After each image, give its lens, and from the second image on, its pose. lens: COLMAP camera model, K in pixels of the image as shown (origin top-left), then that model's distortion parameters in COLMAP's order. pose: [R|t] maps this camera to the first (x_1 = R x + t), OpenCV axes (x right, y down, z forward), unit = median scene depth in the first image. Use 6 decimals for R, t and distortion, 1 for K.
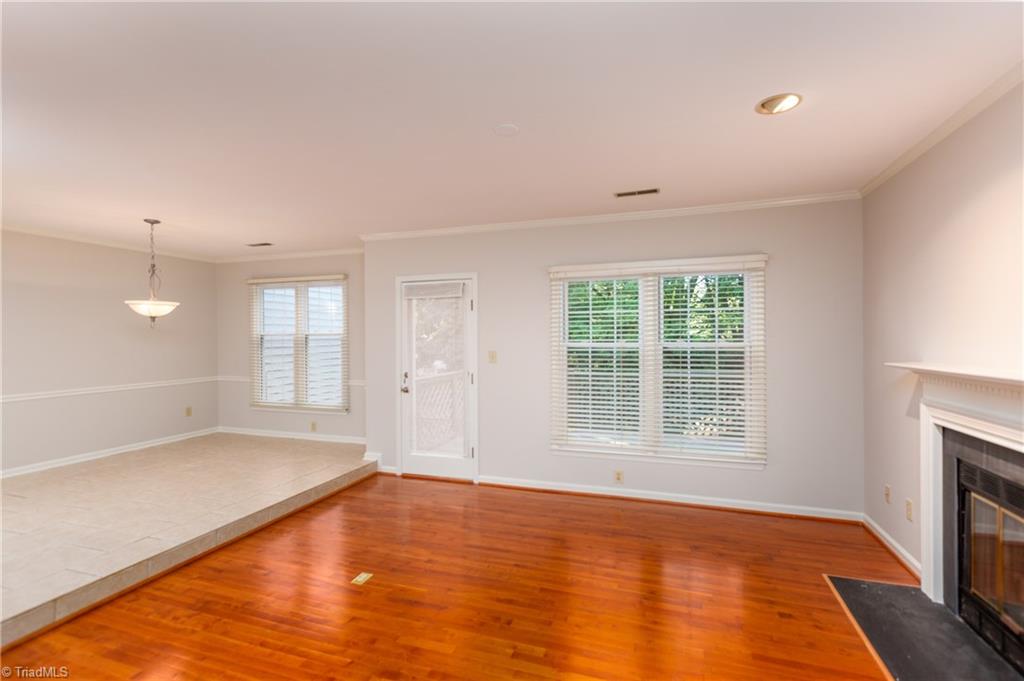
lens RADIAL K [[472.0, 0, 512.0], [0, 472.0, 340.5], [0, 0, 1]] dist [0.005266, 0.000861]
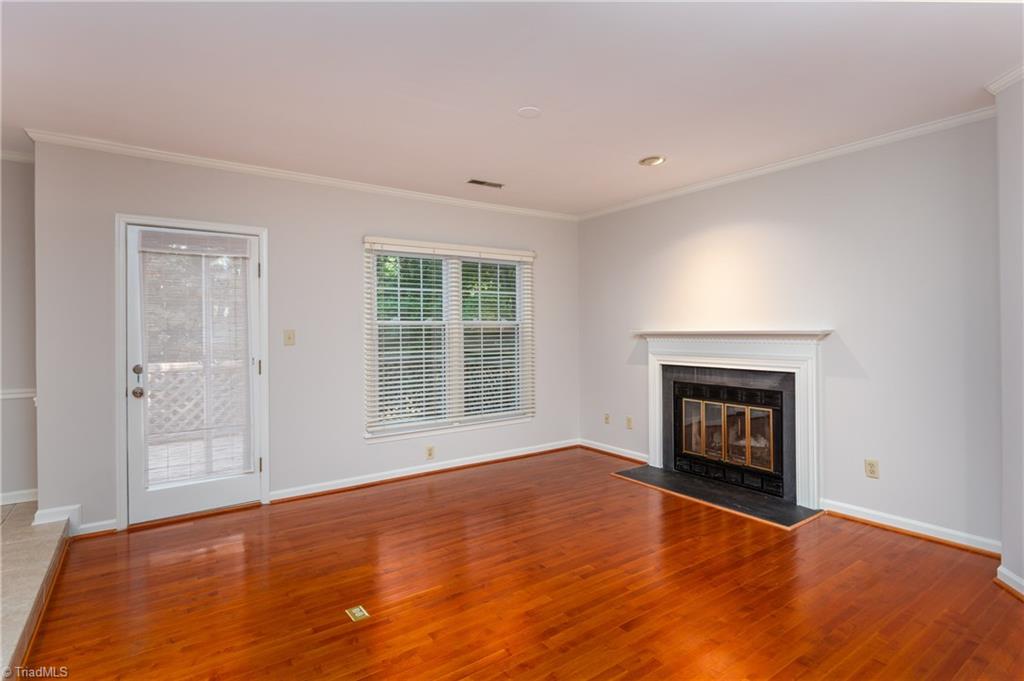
lens RADIAL K [[522.5, 0, 512.9], [0, 522.5, 328.5], [0, 0, 1]] dist [-0.000761, 0.000342]
pose [[0.580458, 0.000311, 0.814290, -0.601467], [0.009891, 0.999923, -0.007432, 0.032930], [-0.814230, 0.012368, 0.580410, 0.204570]]
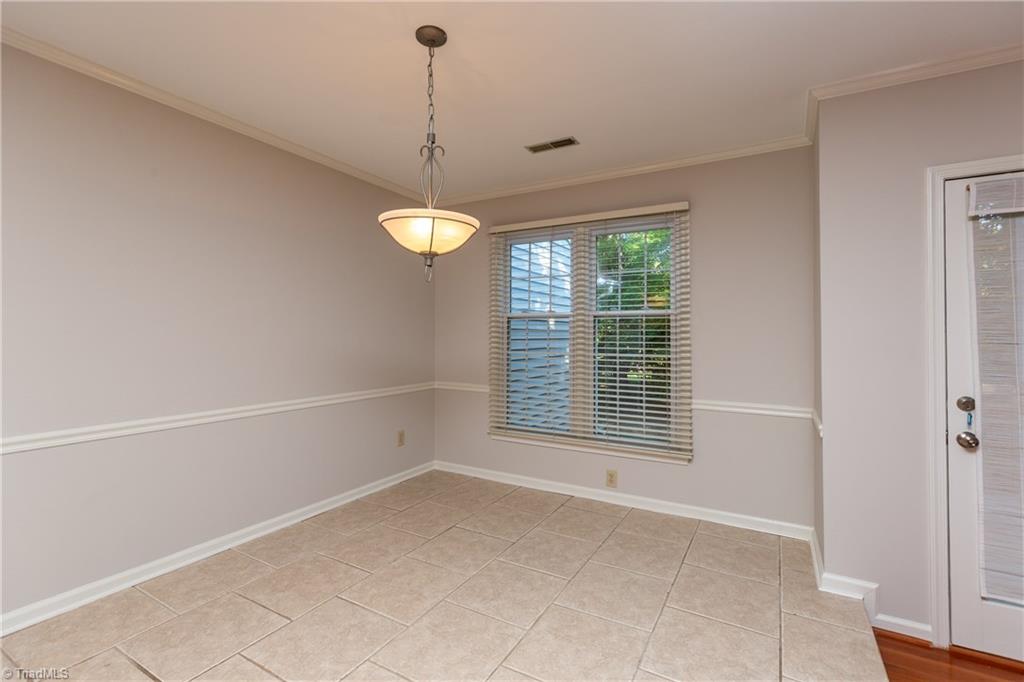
lens RADIAL K [[461.1, 0, 509.7], [0, 461.1, 330.3], [0, 0, 1]] dist [0.001386, -0.000097]
pose [[0.981861, 0.009982, -0.189338, -0.636577], [-0.015391, 0.999514, -0.027121, 0.032387], [0.188975, 0.029543, 0.981537, 0.632527]]
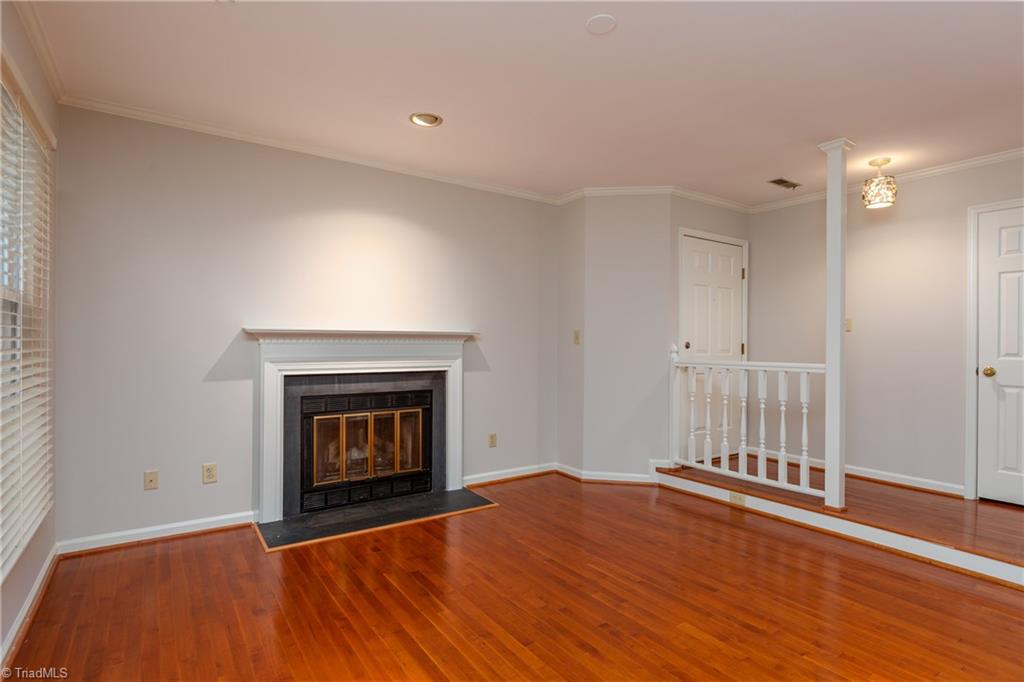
lens RADIAL K [[513.6, 0, 512.6], [0, 513.6, 343.2], [0, 0, 1]] dist [0.001045, 0.000350]
pose [[-0.805674, -0.001100, 0.592358, -0.243886], [0.000456, 0.999997, 0.002477, 0.053723], [-0.592359, 0.002266, -0.805671, 1.076106]]
